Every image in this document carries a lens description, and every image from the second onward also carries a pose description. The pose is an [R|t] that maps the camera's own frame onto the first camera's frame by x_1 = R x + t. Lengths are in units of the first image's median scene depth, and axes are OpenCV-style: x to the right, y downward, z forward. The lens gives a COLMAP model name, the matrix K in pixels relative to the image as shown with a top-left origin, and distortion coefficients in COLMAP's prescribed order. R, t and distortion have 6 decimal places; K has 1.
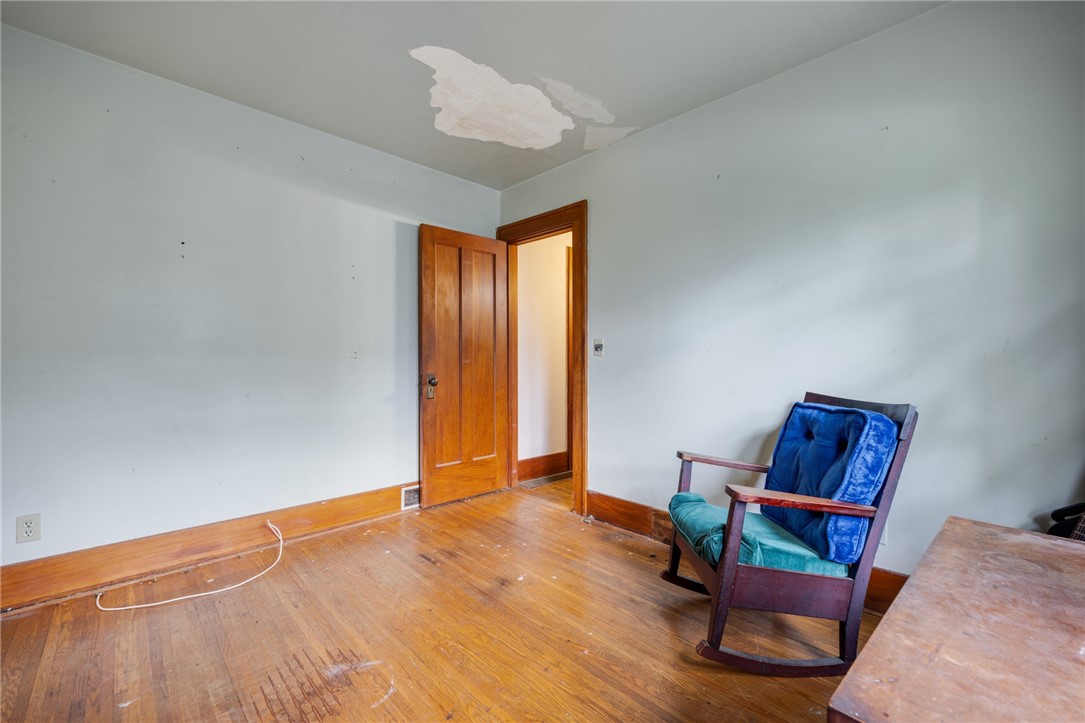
lens RADIAL K [[447.9, 0, 544.2], [0, 447.9, 361.5], [0, 0, 1]] dist [-0.002202, -0.000255]
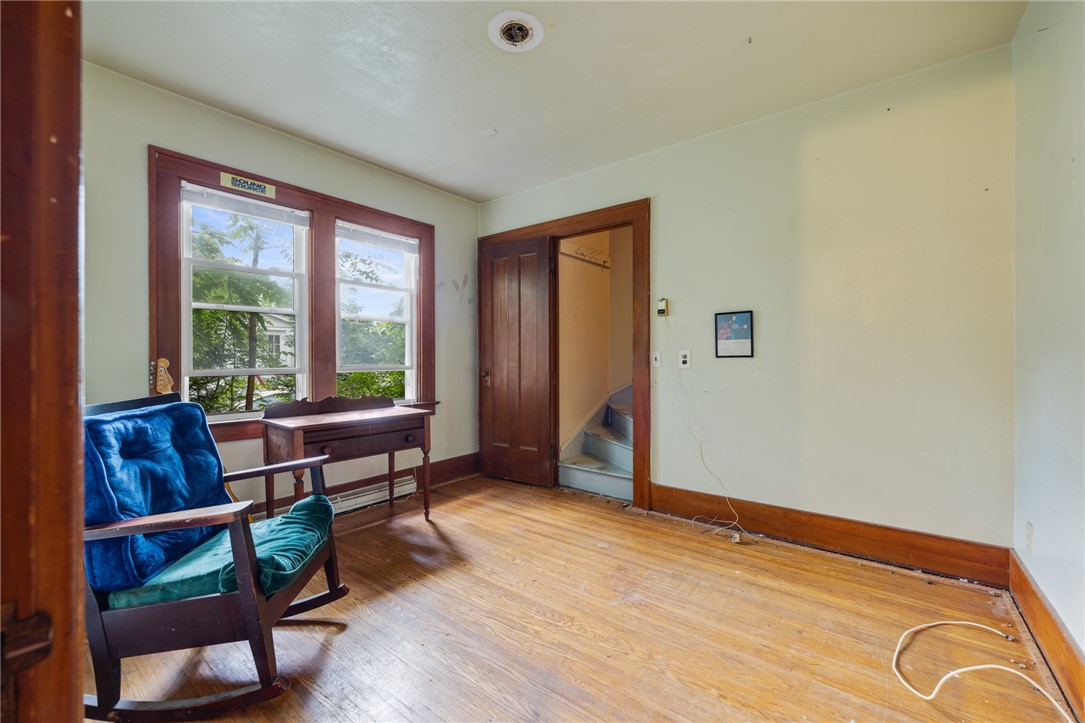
lens RADIAL K [[447.9, 0, 551.9], [0, 447.9, 362.9], [0, 0, 1]] dist [-0.002202, -0.000255]
pose [[-0.990326, -0.001446, -0.138752, -0.037725], [-0.001480, 0.999999, 0.000148, 0.010529], [0.138752, 0.000352, -0.990327, 2.000634]]
